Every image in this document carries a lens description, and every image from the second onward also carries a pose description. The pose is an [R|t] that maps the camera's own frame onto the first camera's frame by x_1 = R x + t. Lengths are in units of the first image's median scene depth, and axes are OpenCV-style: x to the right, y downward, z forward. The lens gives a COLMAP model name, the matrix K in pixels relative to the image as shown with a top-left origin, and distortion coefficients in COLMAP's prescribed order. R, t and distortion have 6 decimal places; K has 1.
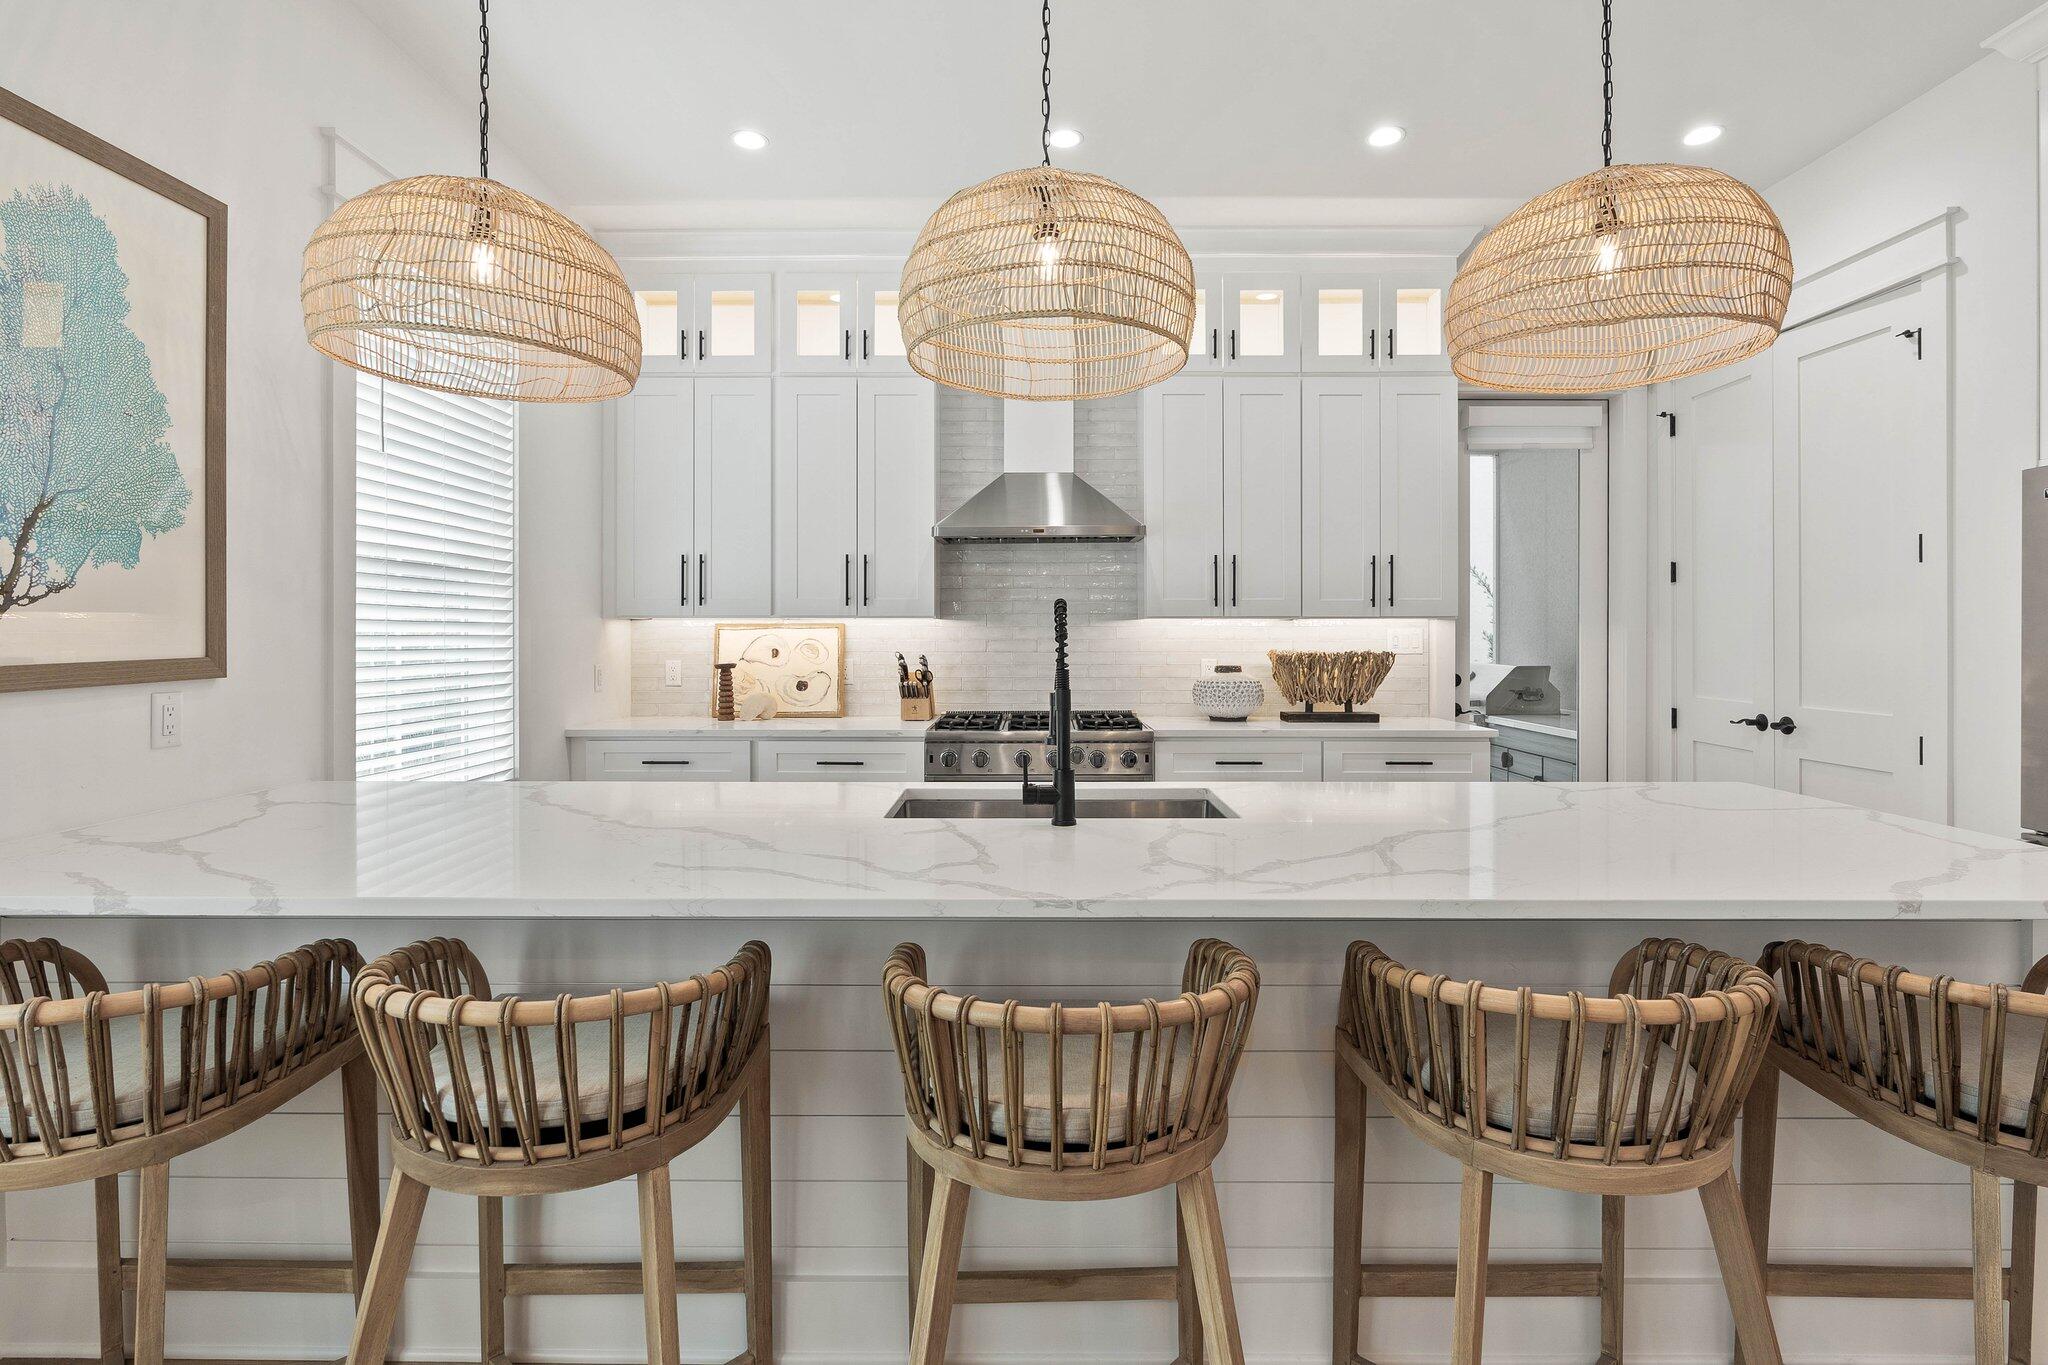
lens RADIAL K [[991.4, 0, 1031.8], [0, 991.4, 634.9], [0, 0, 1]] dist [-0.002447, 0.000102]
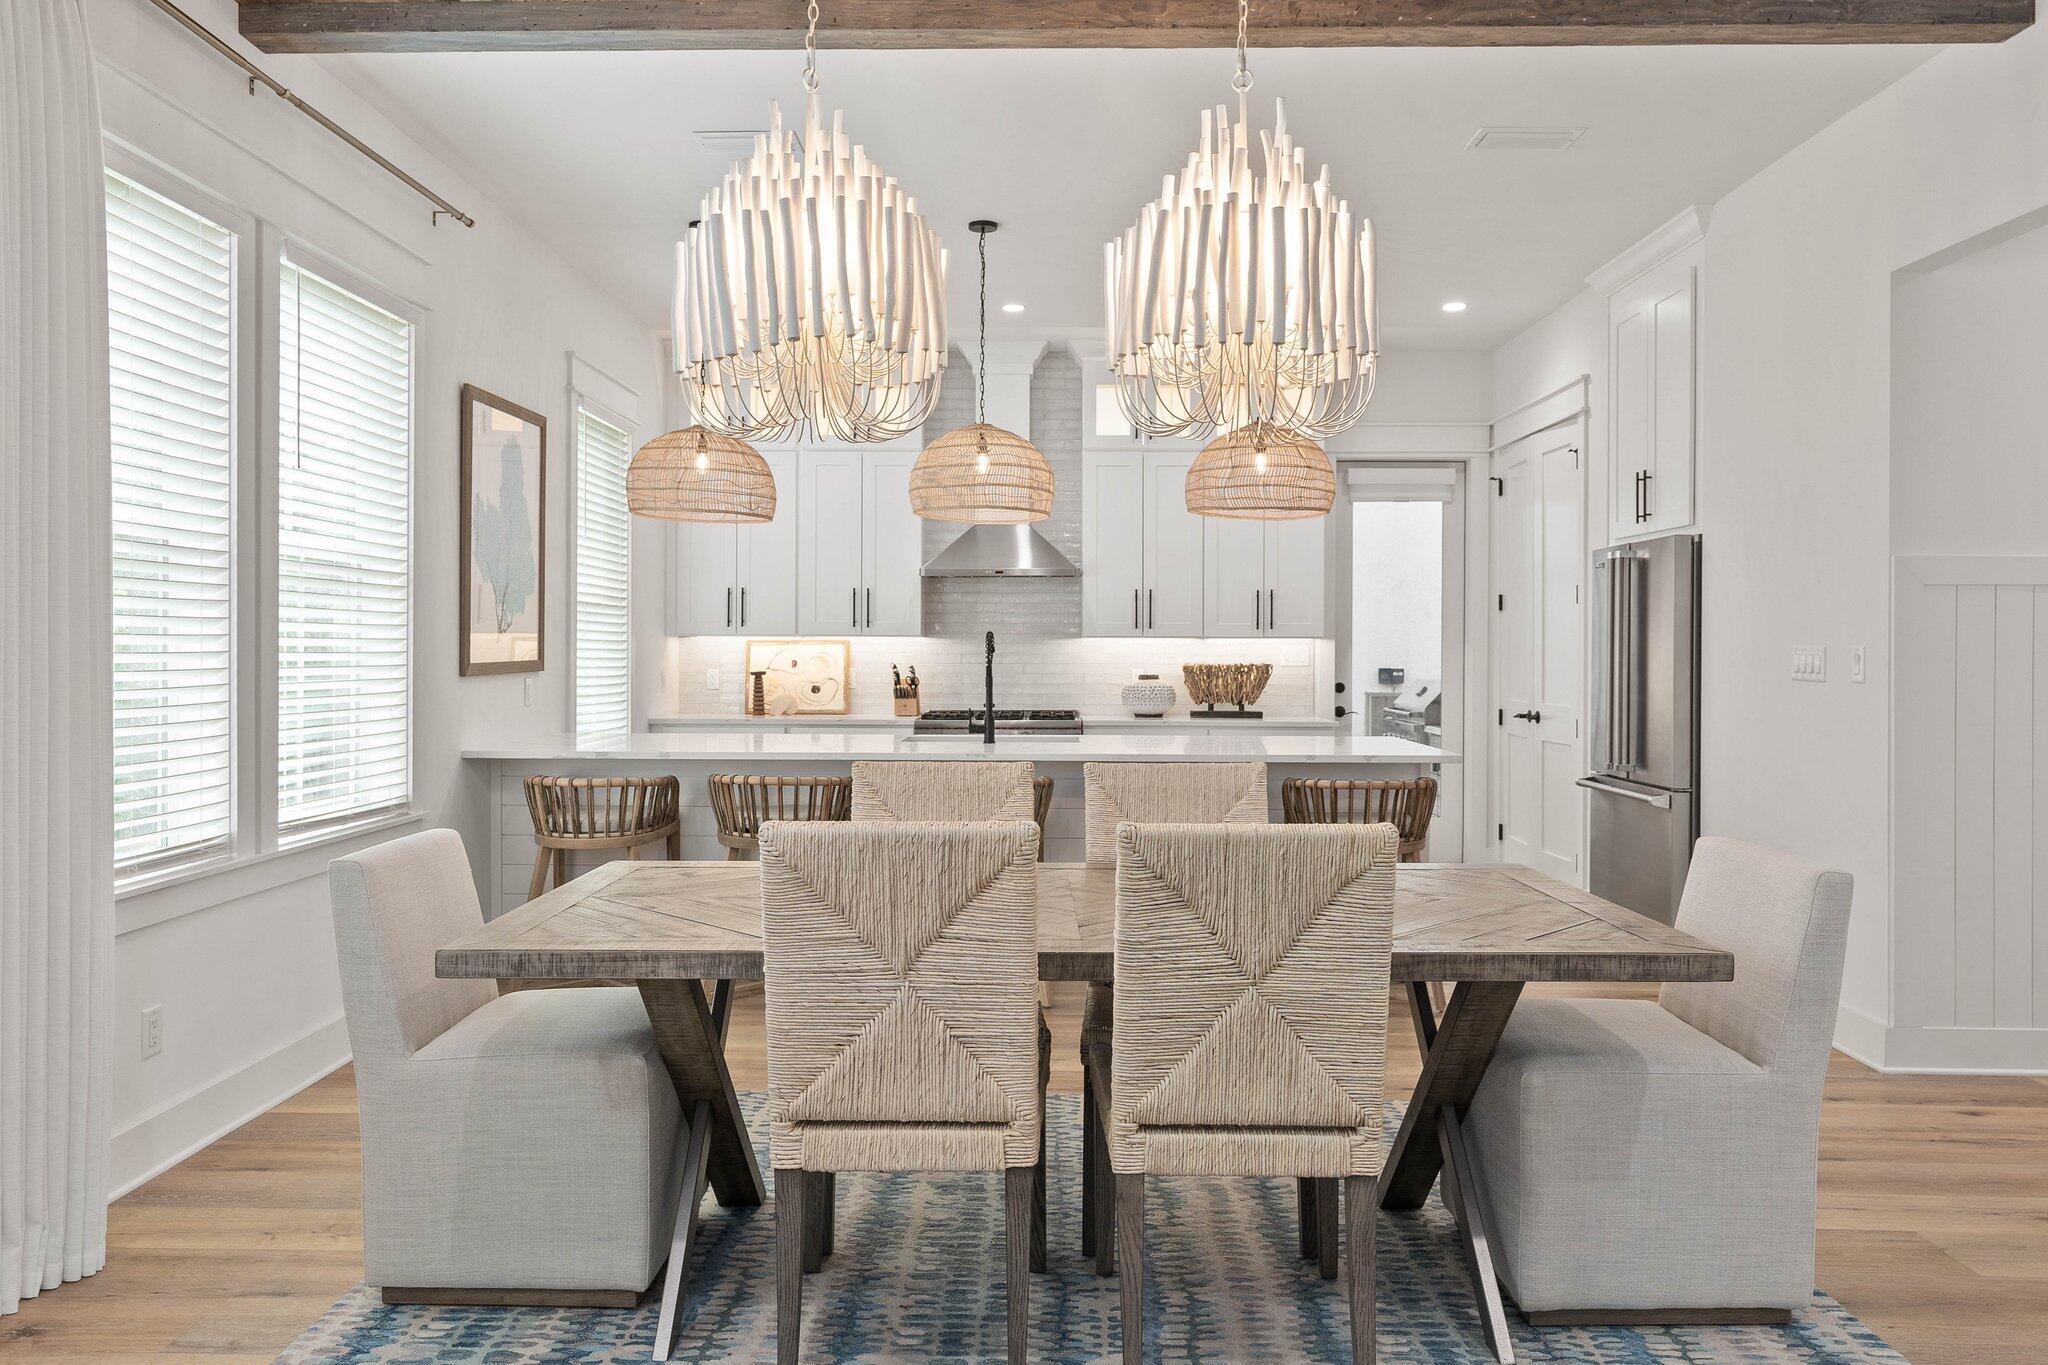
lens RADIAL K [[1460.0, 0, 1024.1], [0, 1460.0, 650.2], [0, 0, 1]] dist [-0.006961, 0.004800]
pose [[0.999840, 0.003614, -0.017543, 0.070352], [-0.003599, 0.999993, 0.000910, -0.001535], [0.017546, -0.000847, 0.999846, -0.905346]]
